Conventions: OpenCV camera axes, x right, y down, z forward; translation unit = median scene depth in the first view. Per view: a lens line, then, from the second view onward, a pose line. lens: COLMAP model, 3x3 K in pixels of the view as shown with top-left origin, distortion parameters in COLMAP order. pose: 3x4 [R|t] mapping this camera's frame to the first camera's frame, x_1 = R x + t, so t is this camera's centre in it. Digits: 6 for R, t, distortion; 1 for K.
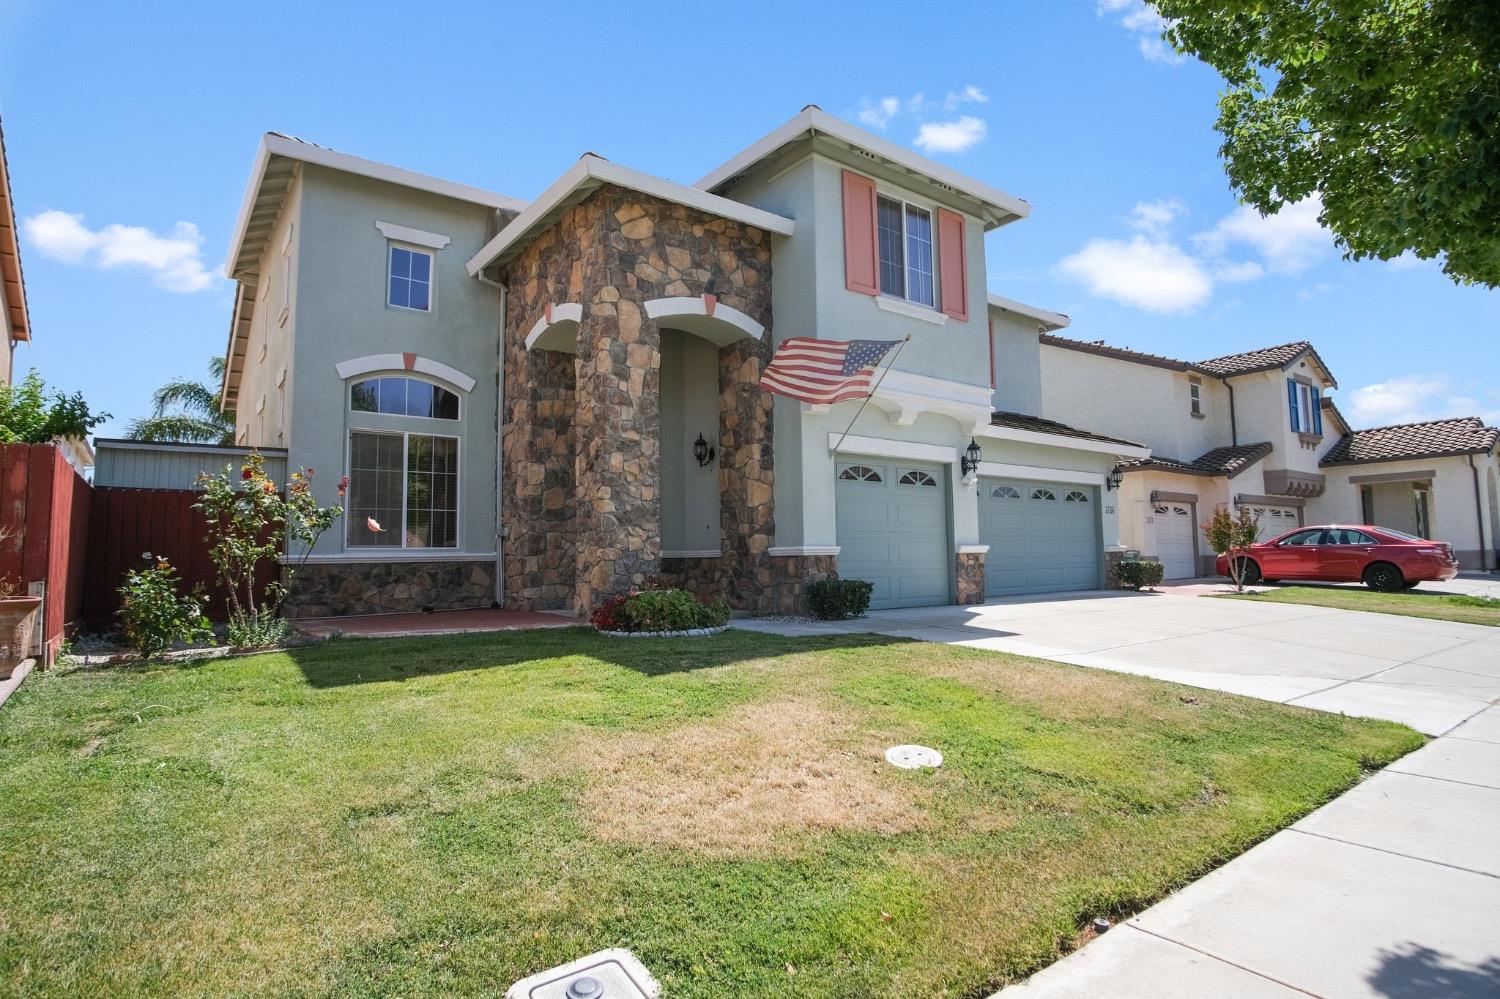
lens RADIAL K [[798.6, 0, 749.3], [0, 798.6, 493.8], [0, 0, 1]] dist [-0.029913, 0.008192]
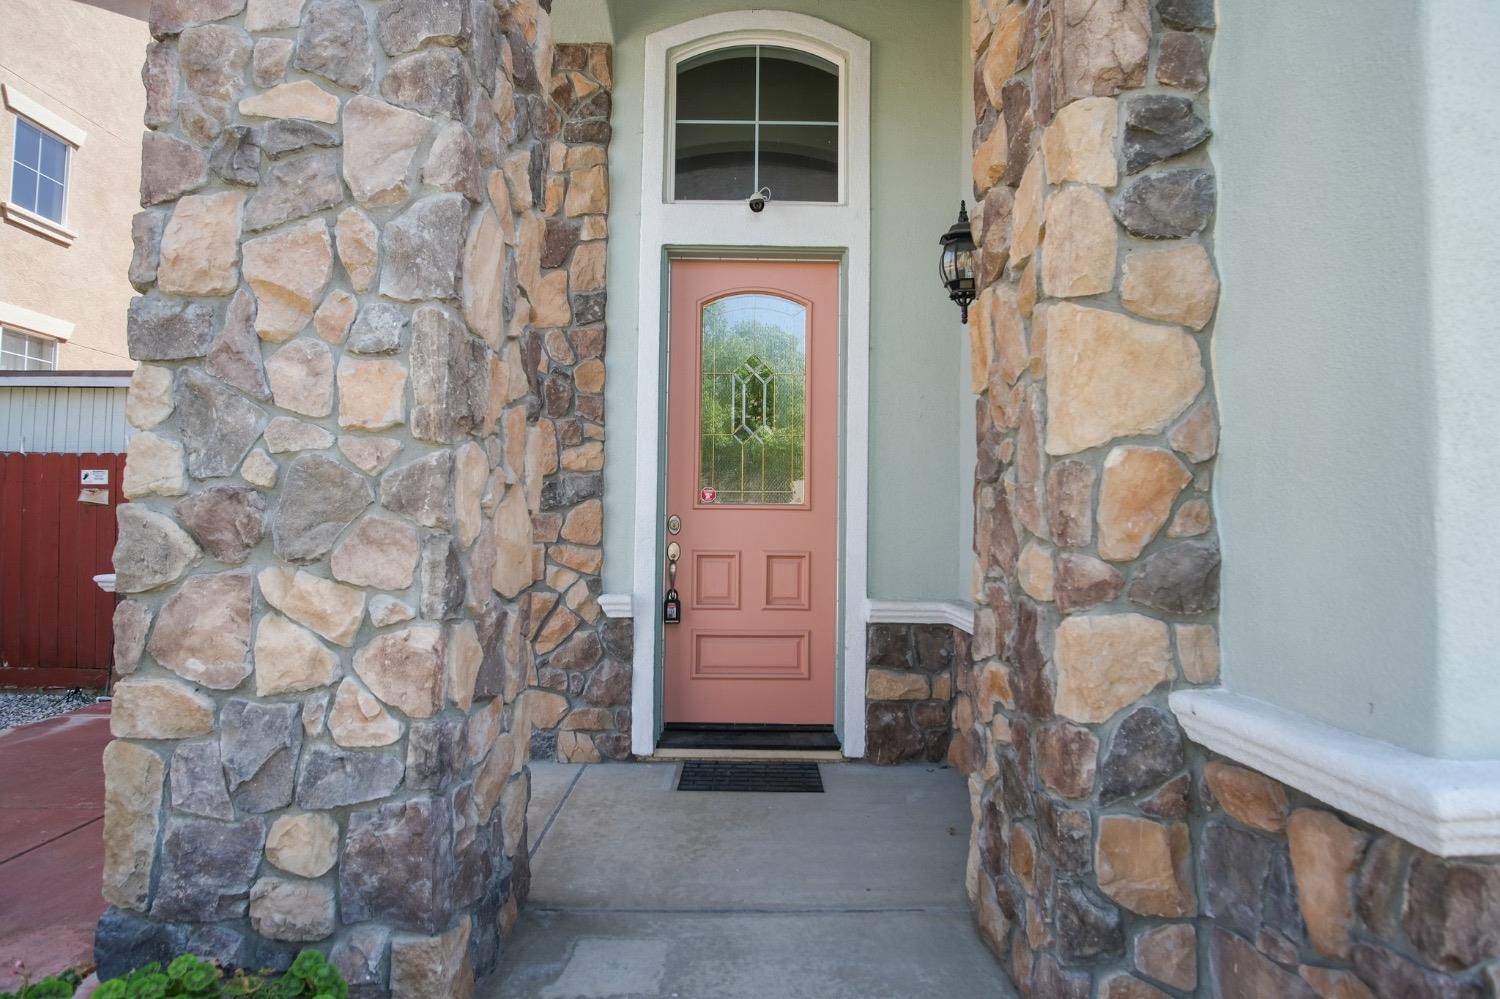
lens RADIAL K [[798.6, 0, 756.4], [0, 798.6, 497.9], [0, 0, 1]] dist [-0.029913, 0.008192]
pose [[0.805084, 0.004247, -0.593146, 0.053413], [0.023572, 0.998955, 0.039148, 0.017300], [0.592692, -0.045499, 0.804143, 0.817489]]
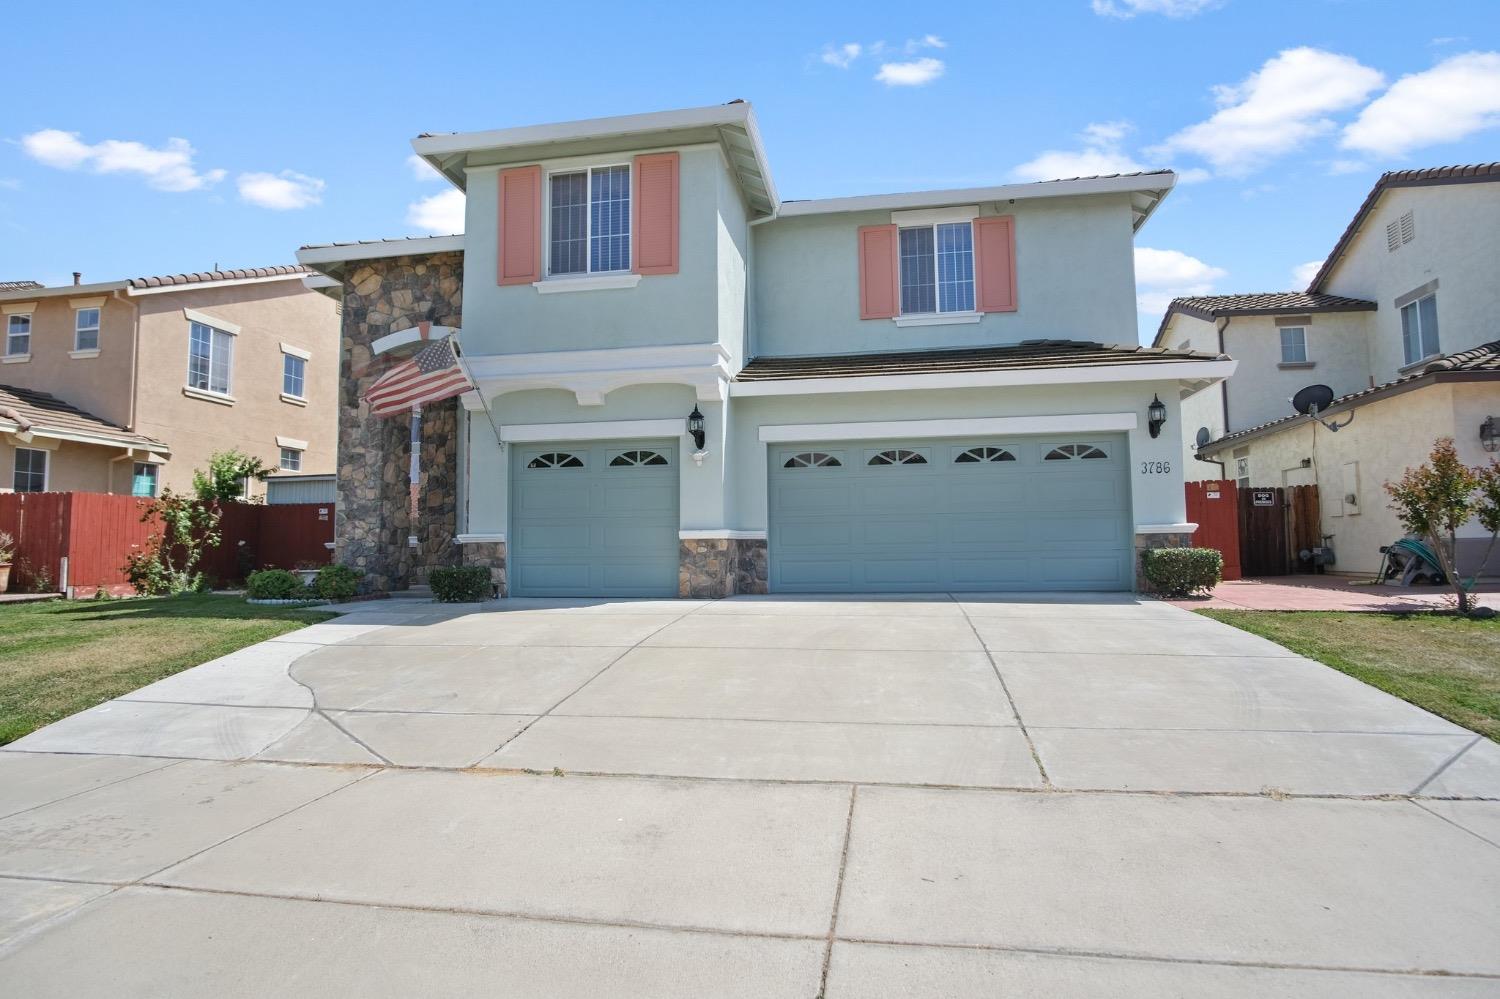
lens RADIAL K [[798.6, 0, 751.9], [0, 798.6, 495.8], [0, 0, 1]] dist [-0.029913, 0.008192]
pose [[0.686565, -0.043248, -0.725781, 1.093890], [0.062036, 0.998074, -0.000789, 0.036881], [0.724417, -0.044483, 0.687926, 0.518385]]
